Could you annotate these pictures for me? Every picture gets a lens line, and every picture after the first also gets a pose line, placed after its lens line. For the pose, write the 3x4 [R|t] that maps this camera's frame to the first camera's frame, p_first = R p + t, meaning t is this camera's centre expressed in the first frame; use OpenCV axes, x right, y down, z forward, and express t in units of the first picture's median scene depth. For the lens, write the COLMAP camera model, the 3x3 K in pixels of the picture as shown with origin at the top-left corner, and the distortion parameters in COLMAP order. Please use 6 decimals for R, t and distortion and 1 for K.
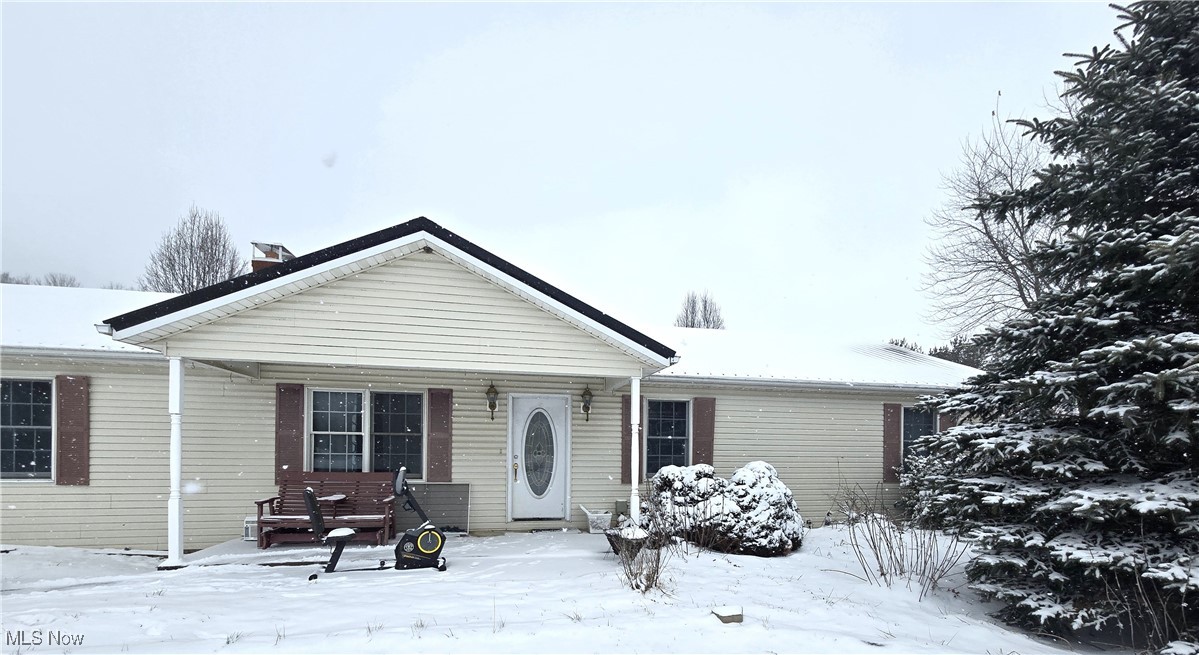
lens RADIAL K [[444.2, 0, 599.0], [0, 444.2, 332.7], [0, 0, 1]] dist [-0.000203, 0.000119]
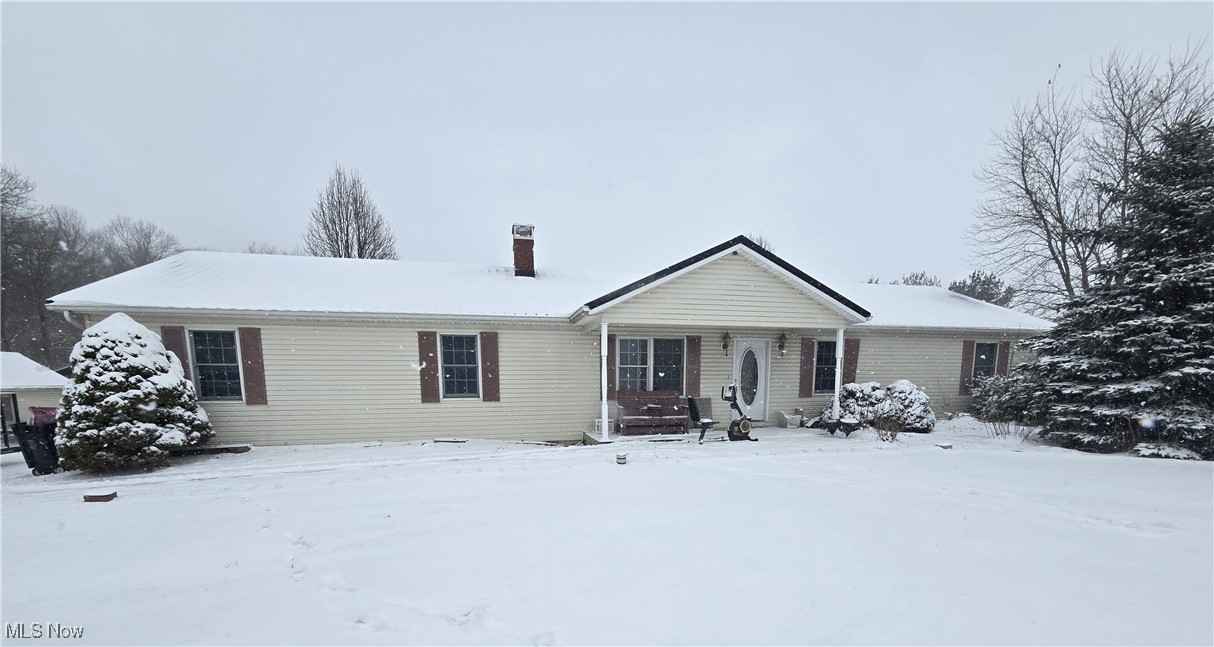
lens RADIAL K [[486.6, 0, 608.3], [0, 486.6, 320.4], [0, 0, 1]] dist [0.003648, -0.000073]
pose [[0.997972, -0.009163, 0.062987, -1.006486], [0.000925, 0.991566, 0.129602, -0.183169], [-0.063643, -0.129281, 0.989564, -0.780781]]
